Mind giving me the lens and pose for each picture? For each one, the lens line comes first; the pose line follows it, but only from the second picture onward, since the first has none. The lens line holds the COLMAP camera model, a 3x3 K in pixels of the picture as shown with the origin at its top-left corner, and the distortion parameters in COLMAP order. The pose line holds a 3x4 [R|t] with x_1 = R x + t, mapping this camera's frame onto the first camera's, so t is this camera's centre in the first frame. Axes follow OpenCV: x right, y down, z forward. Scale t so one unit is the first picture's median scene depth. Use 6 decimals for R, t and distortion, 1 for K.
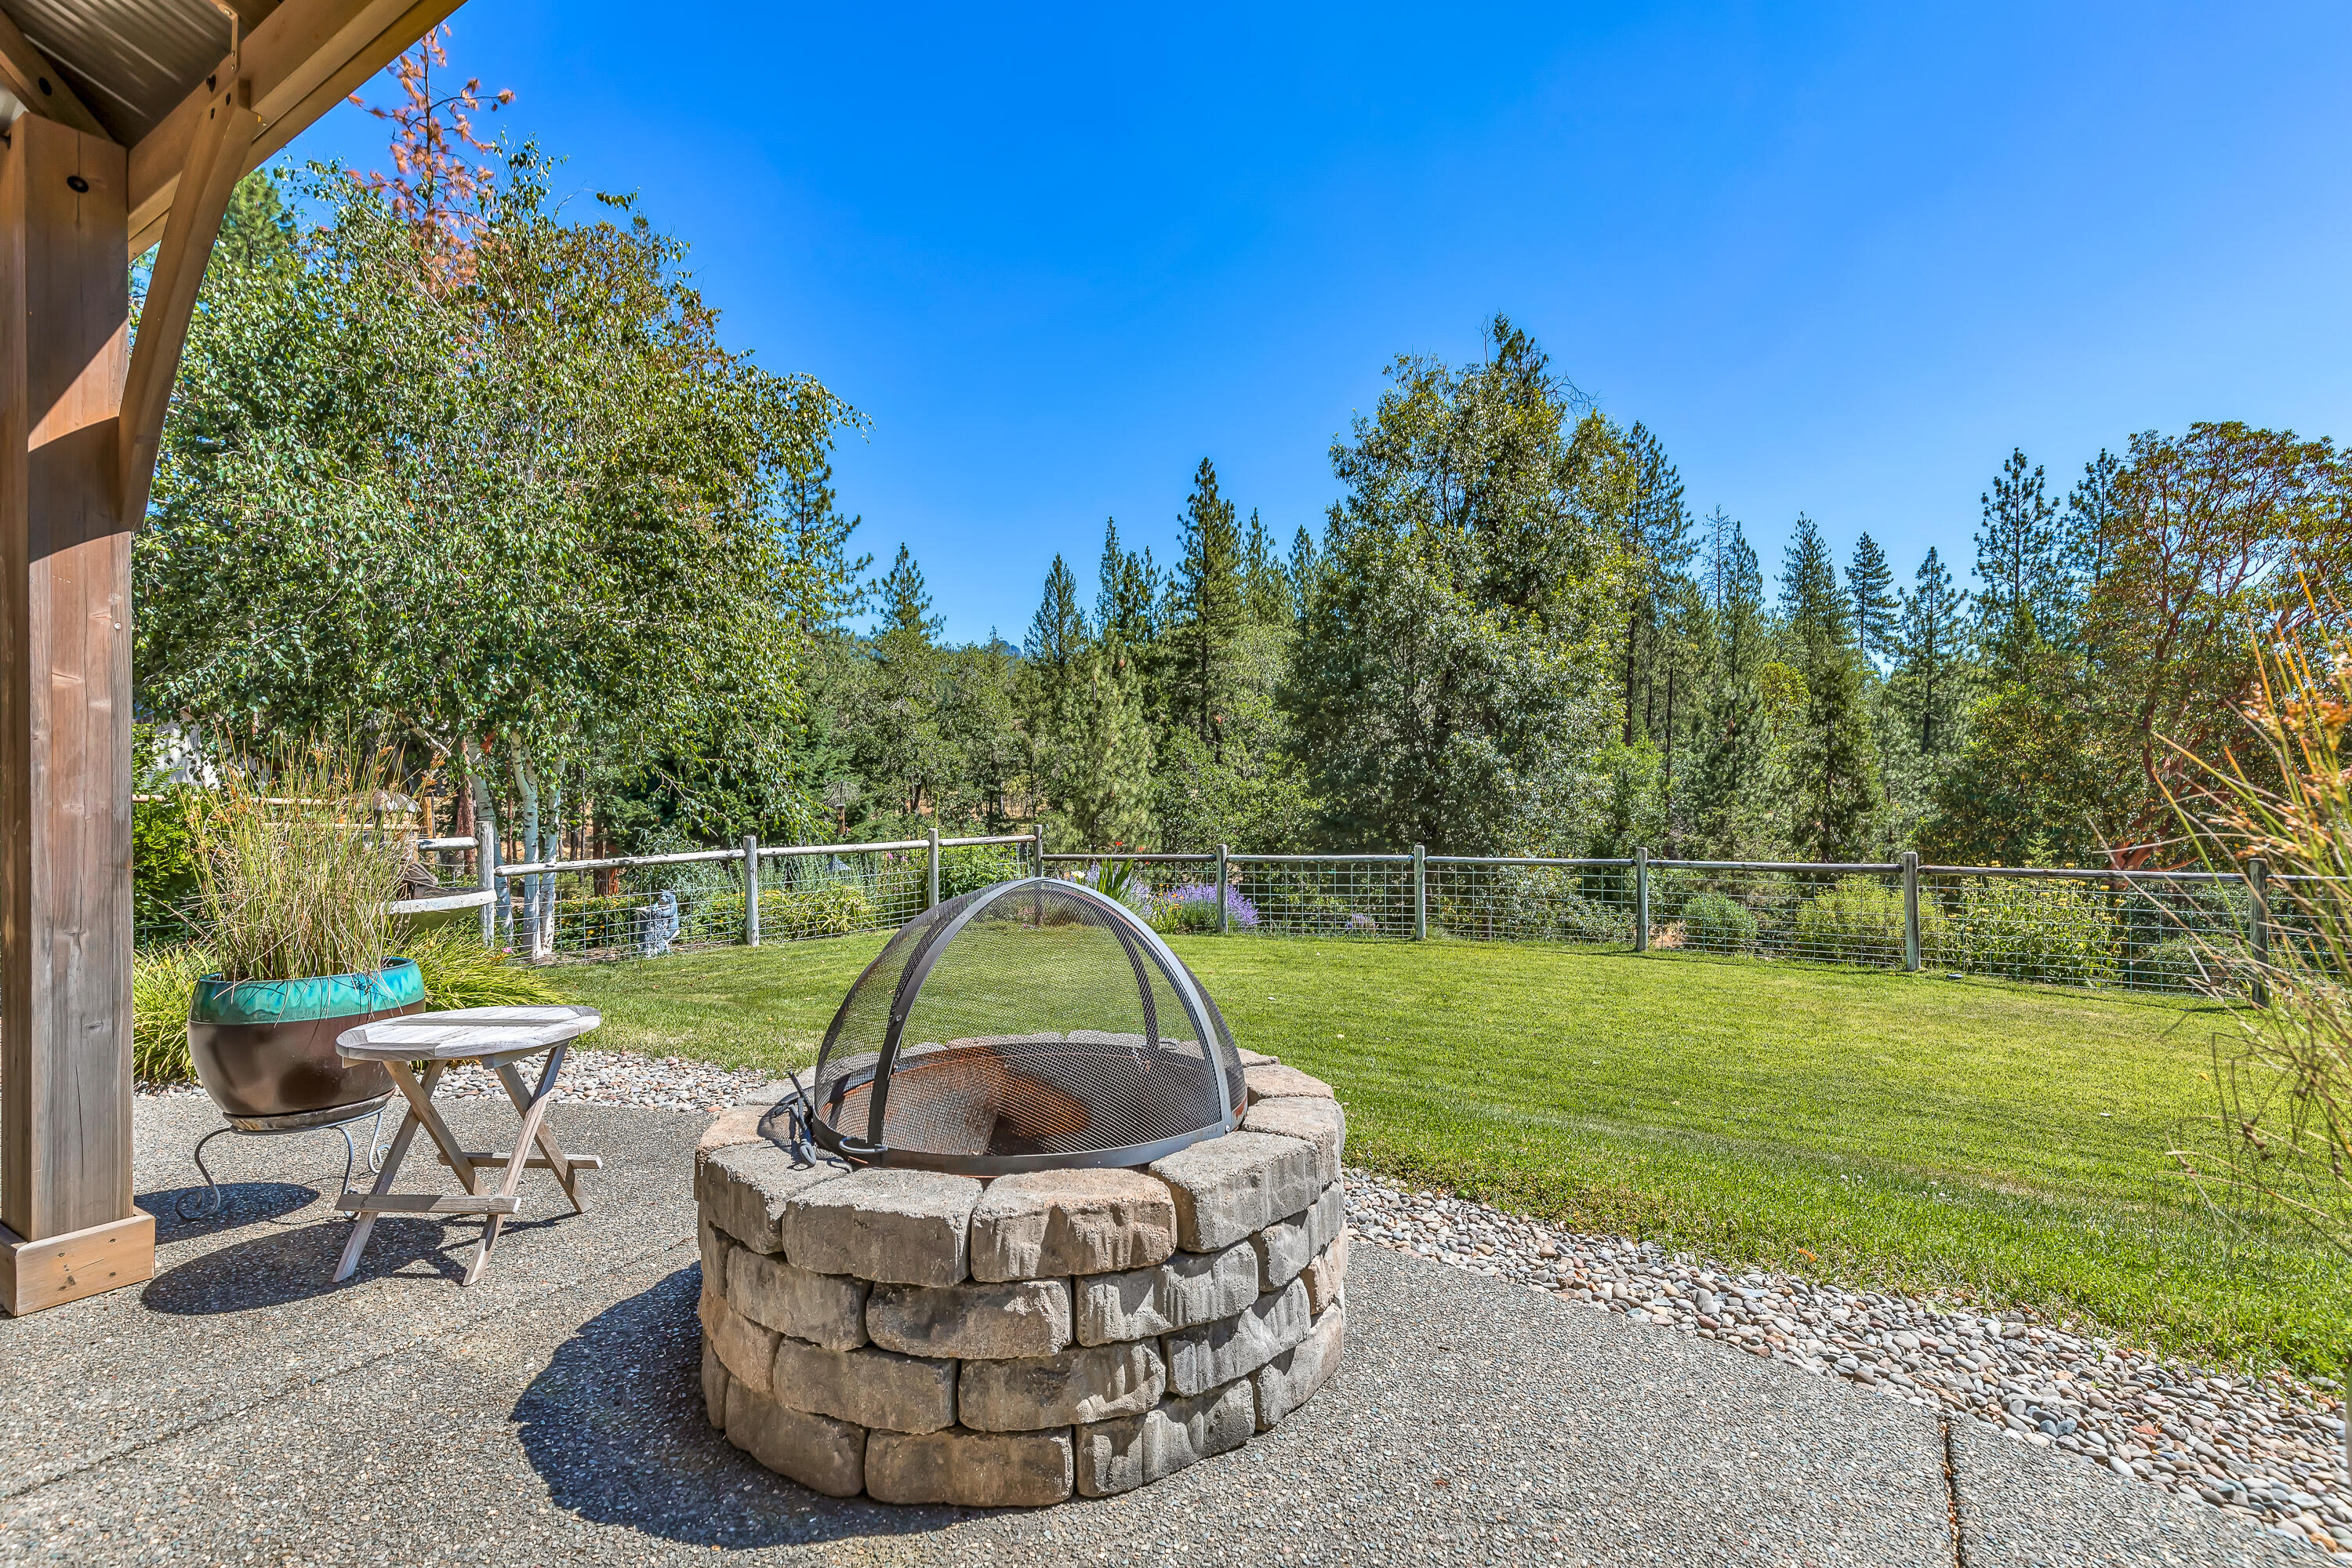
lens RADIAL K [[1083.6, 0, 1178.7], [0, 1083.6, 805.7], [0, 0, 1]] dist [0.005653, 0.000524]
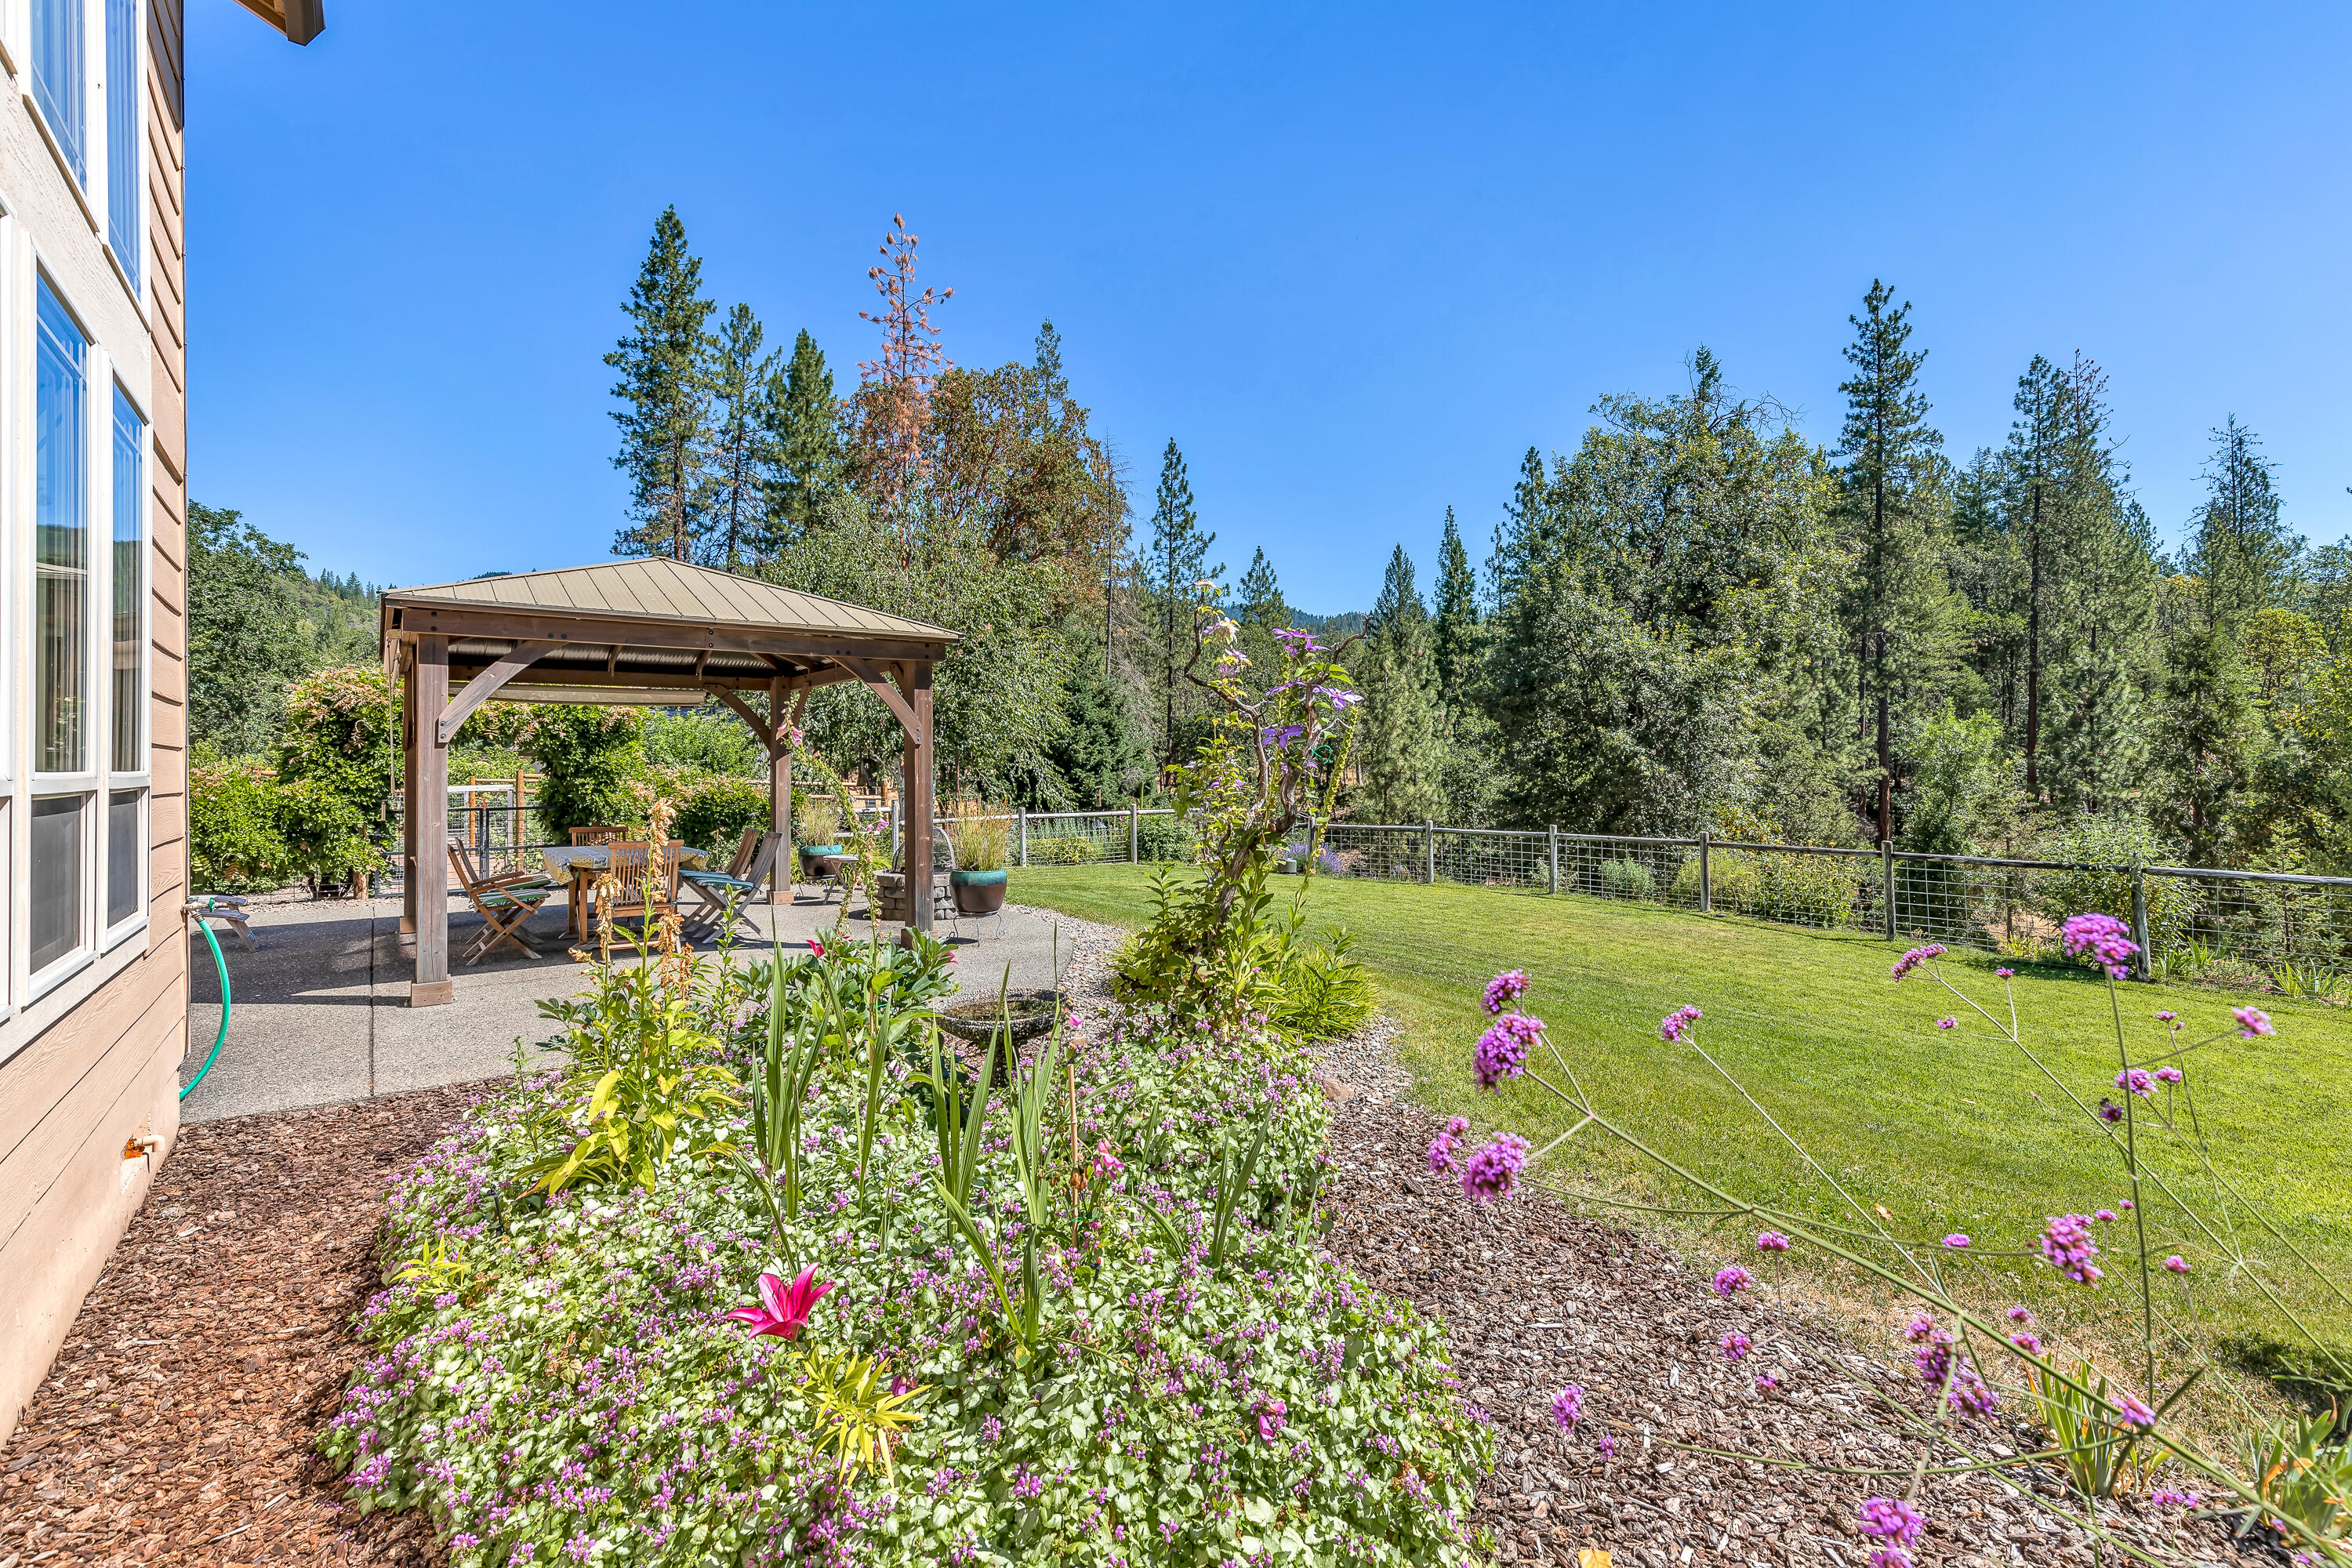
lens RADIAL K [[1083.6, 0, 1173.3], [0, 1083.6, 767.4], [0, 0, 1]] dist [0.005653, 0.000524]
pose [[0.929485, 0.004068, -0.368838, 0.128667], [-0.004476, 0.999990, -0.000251, -0.010189], [0.368833, 0.001884, 0.929494, -0.153184]]
